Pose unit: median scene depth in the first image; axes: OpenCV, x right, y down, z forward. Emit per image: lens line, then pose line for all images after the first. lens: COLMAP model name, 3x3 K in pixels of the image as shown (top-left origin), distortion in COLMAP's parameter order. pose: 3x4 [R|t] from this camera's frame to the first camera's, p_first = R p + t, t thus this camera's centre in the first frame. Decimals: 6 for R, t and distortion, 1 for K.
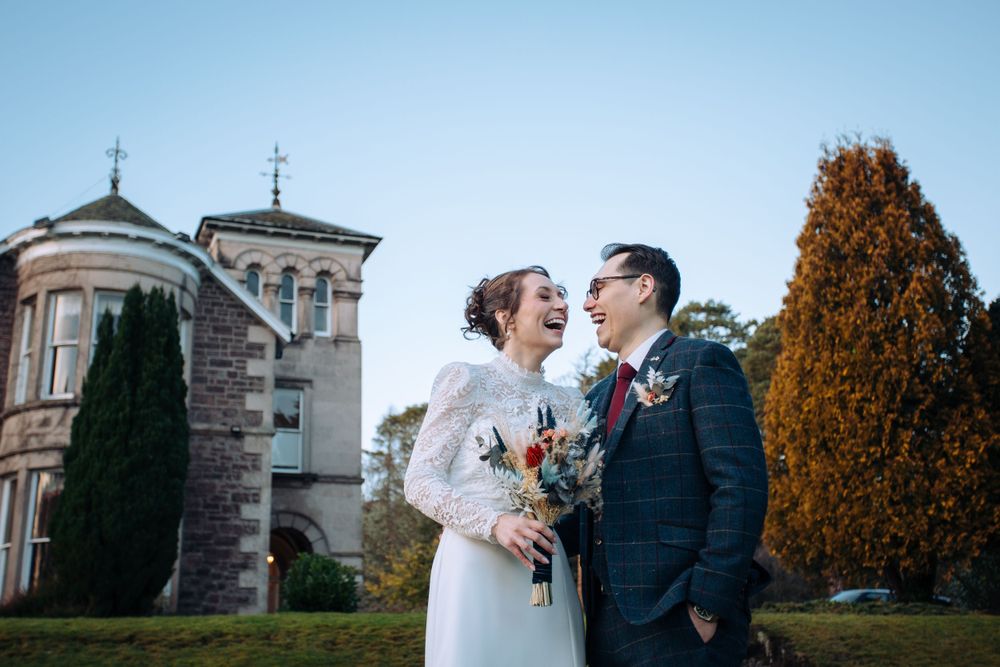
lens RADIAL K [[1164.4, 0, 499.6], [0, 1164.4, 329.9], [0, 0, 1]] dist [-0.033111, 0.000000]
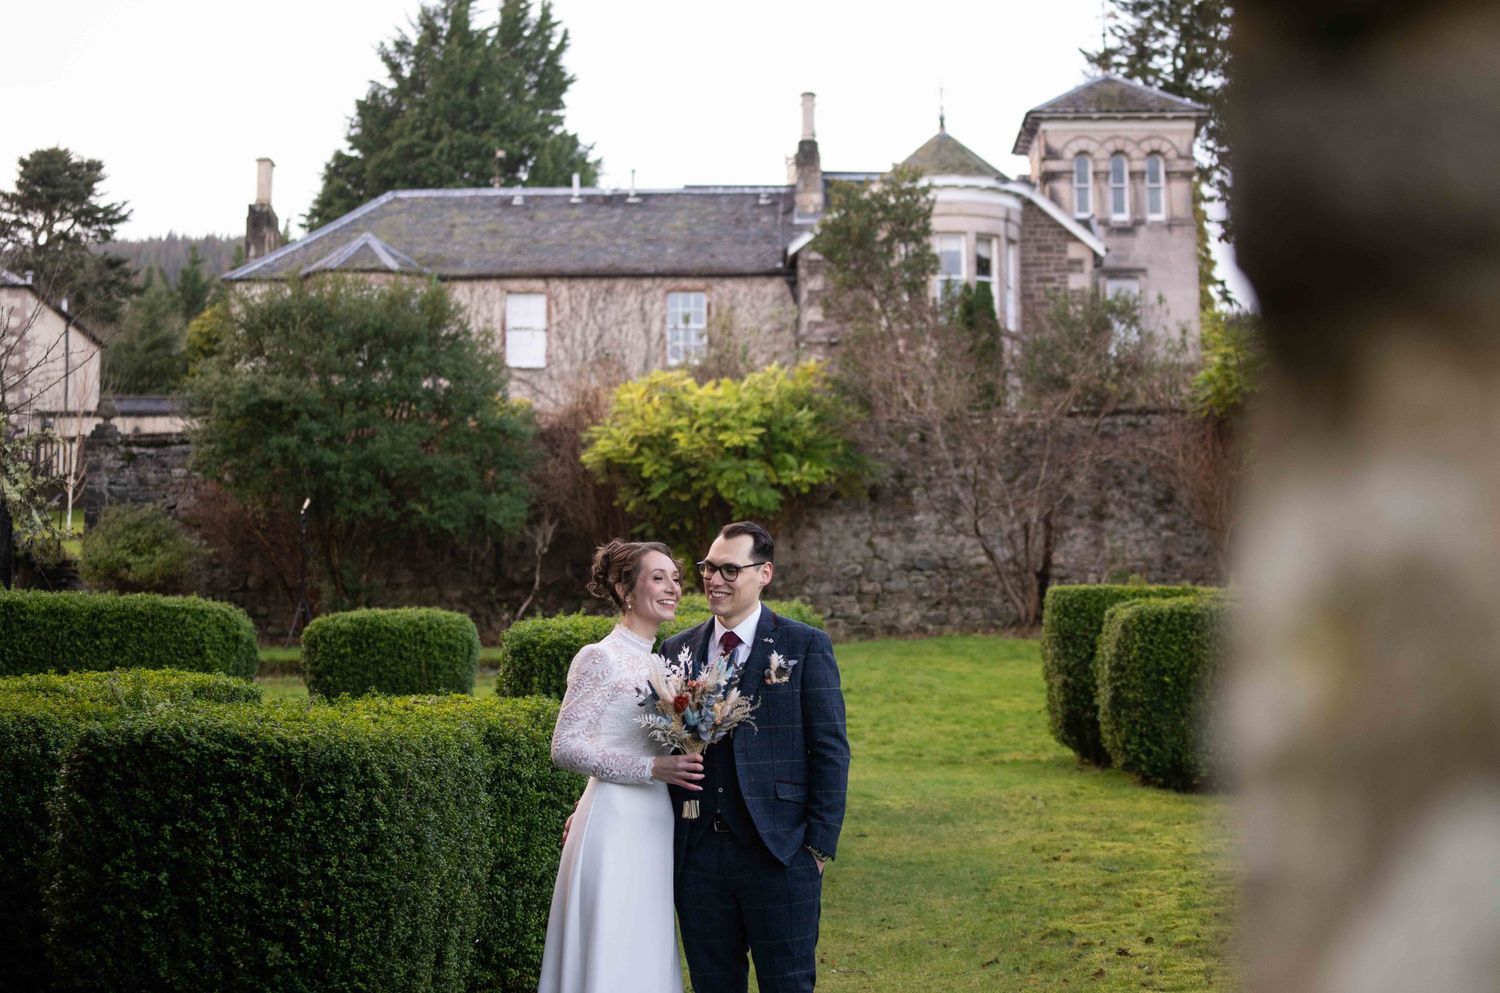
lens RADIAL K [[2969.1, 0, 750.1], [0, 2969.1, 497.2], [0, 0, 1]] dist [-0.170119, 0.000000]
pose [[0.925739, -0.008614, -0.378064, 0.561617], [0.090839, 0.975534, 0.200205, -0.355654], [0.367090, -0.219681, 0.903872, -1.693842]]
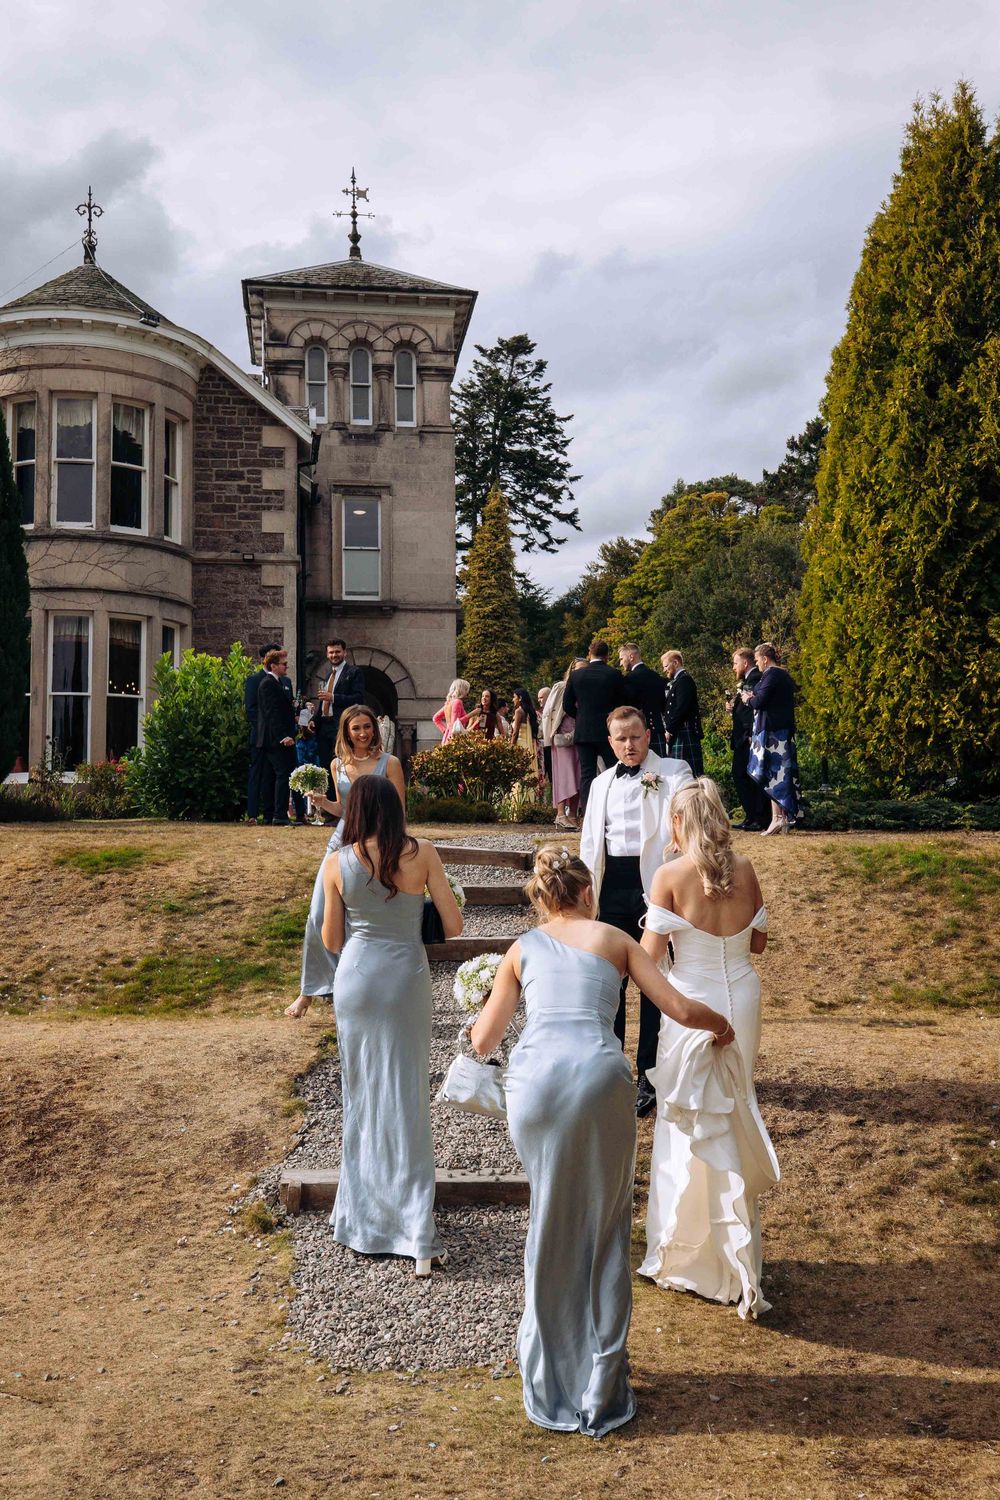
lens RADIAL K [[1399.8, 0, 508.9], [0, 1399.8, 749.2], [0, 0, 1]] dist [0.002220, 0.007322]
pose [[0.969989, 0.011861, -0.242859, 0.184954], [0.049990, 0.967744, 0.246927, -0.017686], [0.237954, -0.251657, 0.938108, 0.076752]]
